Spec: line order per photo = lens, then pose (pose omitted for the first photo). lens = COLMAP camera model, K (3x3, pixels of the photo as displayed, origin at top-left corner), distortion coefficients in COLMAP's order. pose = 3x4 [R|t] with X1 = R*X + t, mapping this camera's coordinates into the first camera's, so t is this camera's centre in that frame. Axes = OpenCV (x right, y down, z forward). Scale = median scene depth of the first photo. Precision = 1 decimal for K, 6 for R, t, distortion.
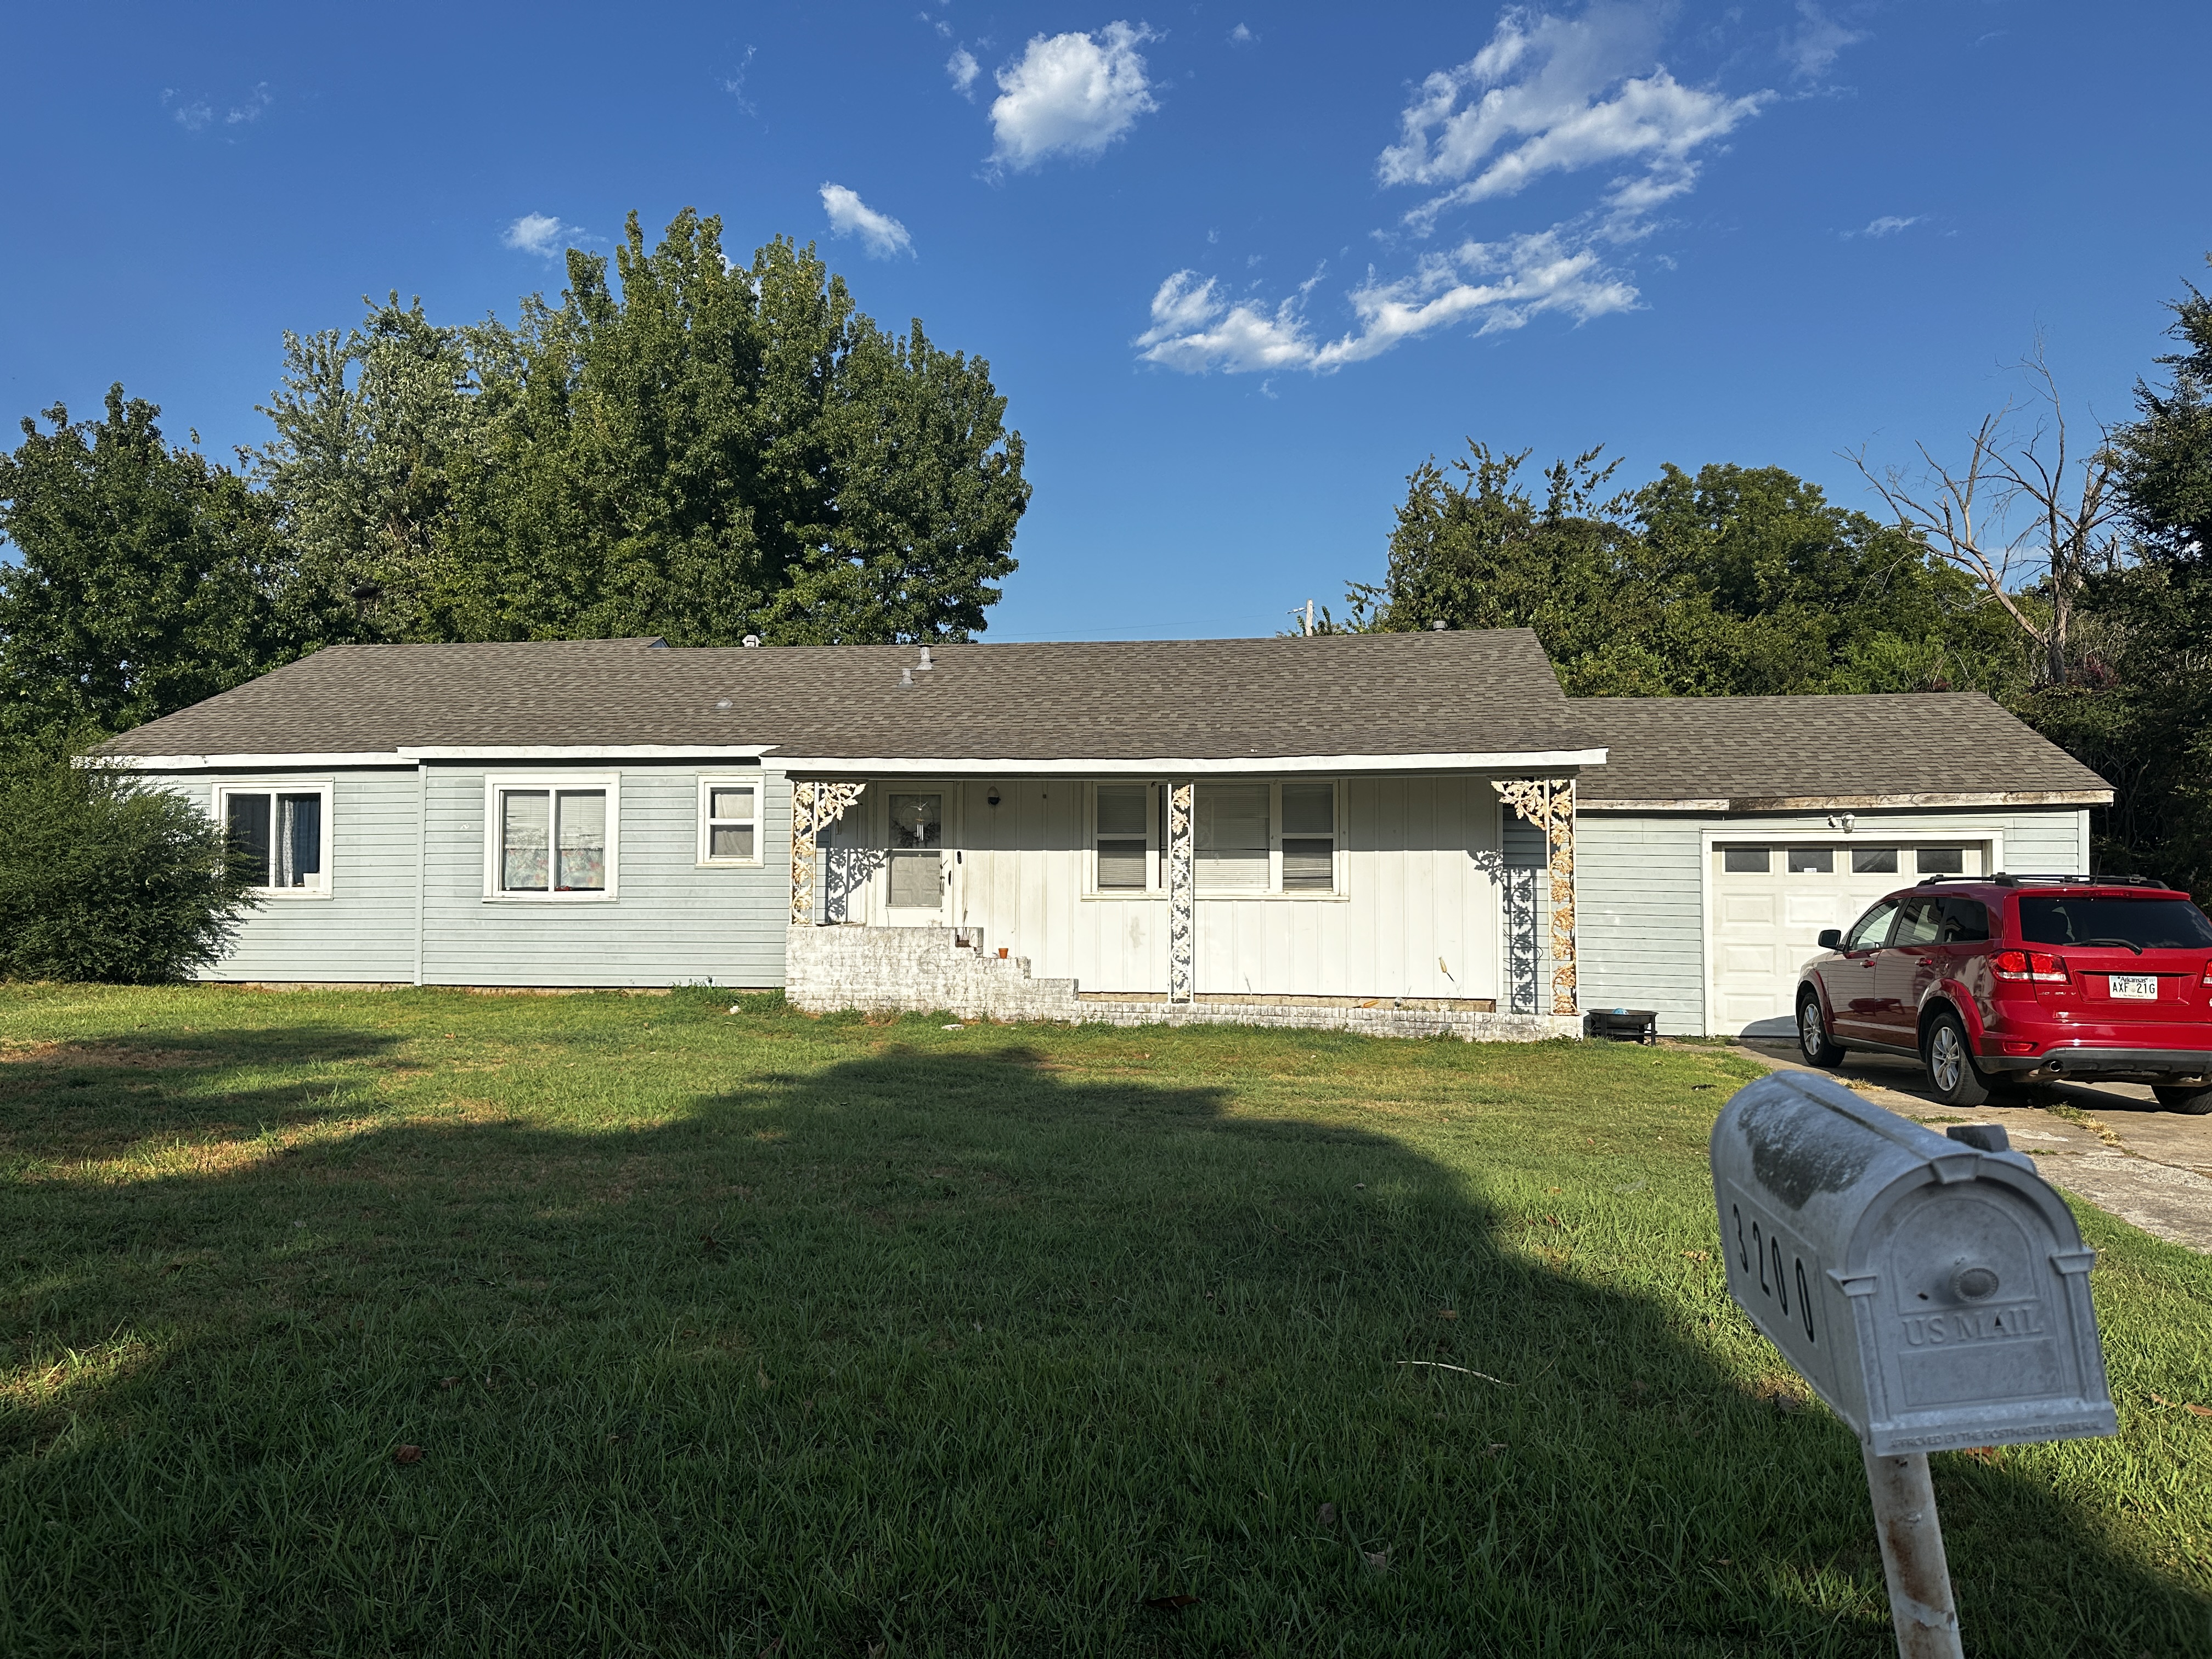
lens RADIAL K [[1555.3, 0, 1091.8], [0, 1555.3, 824.9], [0, 0, 1]] dist [0.049834, -0.035515]
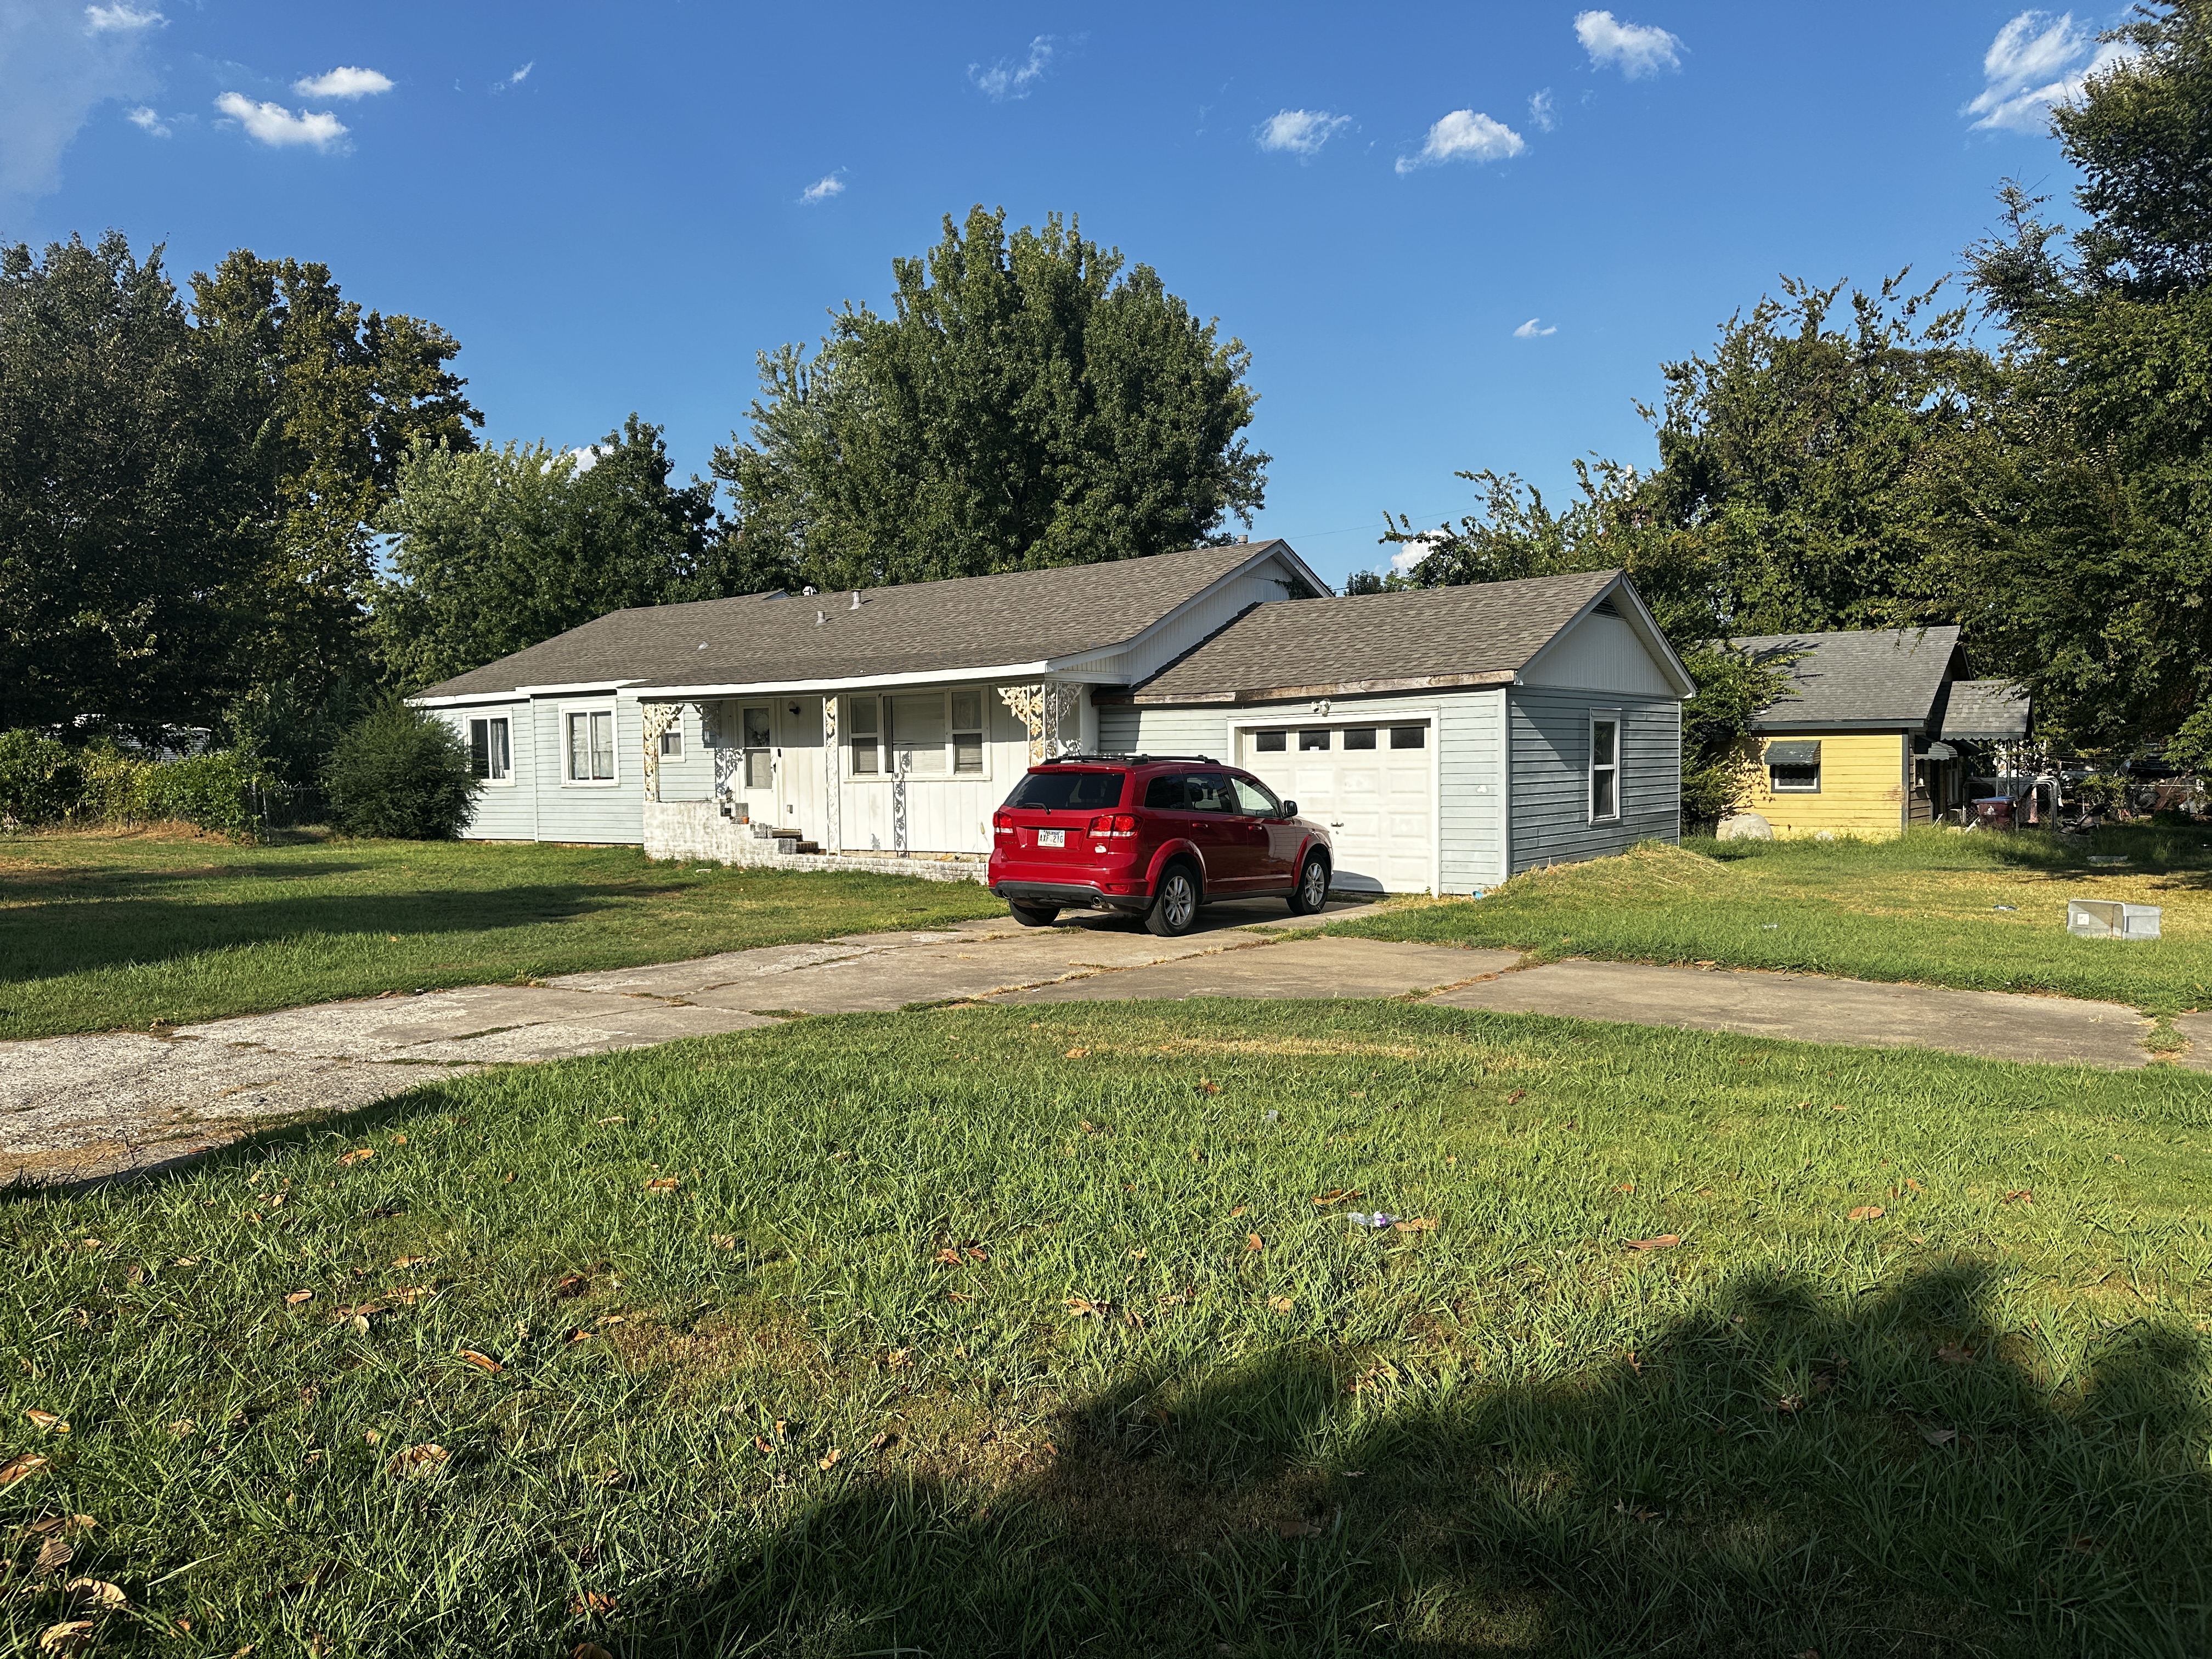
lens RADIAL K [[1555.3, 0, 1100.6], [0, 1555.3, 833.2], [0, 0, 1]] dist [0.049834, -0.035515]
pose [[0.885998, 0.002428, -0.463682, 0.388748], [0.035781, 0.996646, 0.073590, 0.000103], [0.462306, -0.081792, 0.882940, -0.051642]]
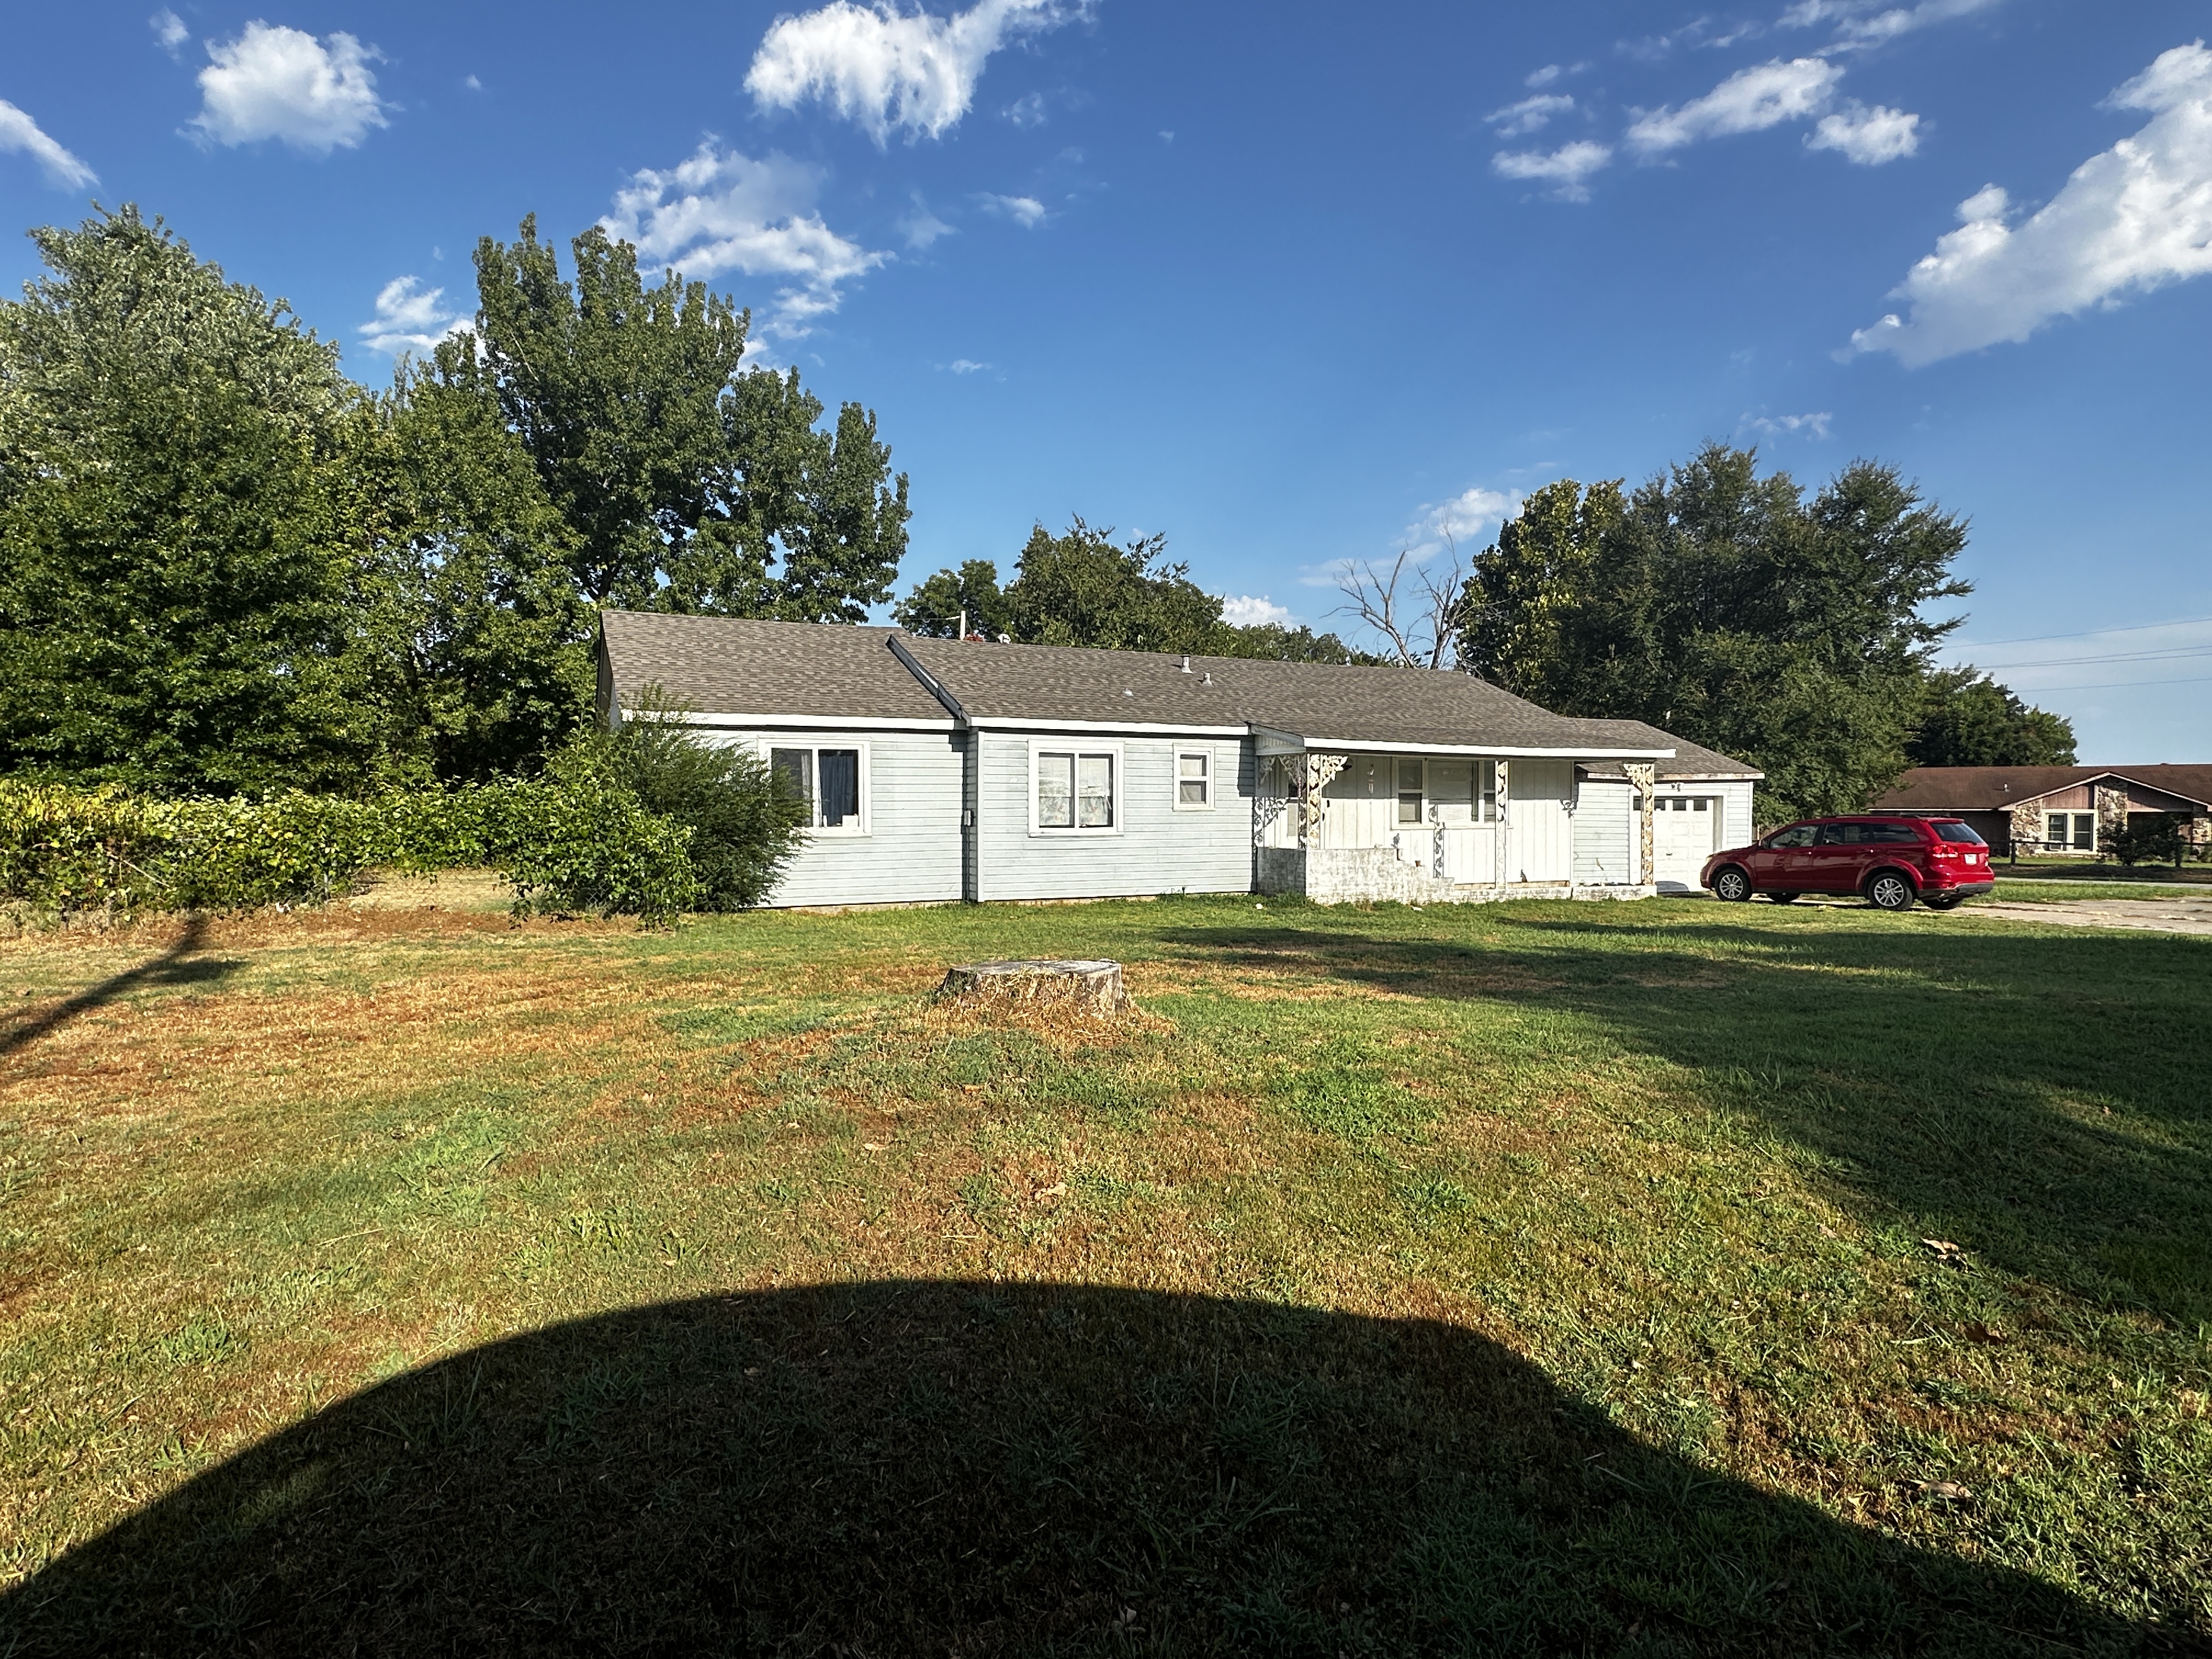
lens RADIAL K [[1176.2, 0, 1083.8], [0, 1176.2, 831.5], [0, 0, 1]] dist [-0.003077, -0.001108]
pose [[0.831073, -0.013900, 0.555989, -0.447412], [-0.015271, 0.998740, 0.047796, -0.001755], [-0.555953, -0.048212, 0.829814, 0.074102]]
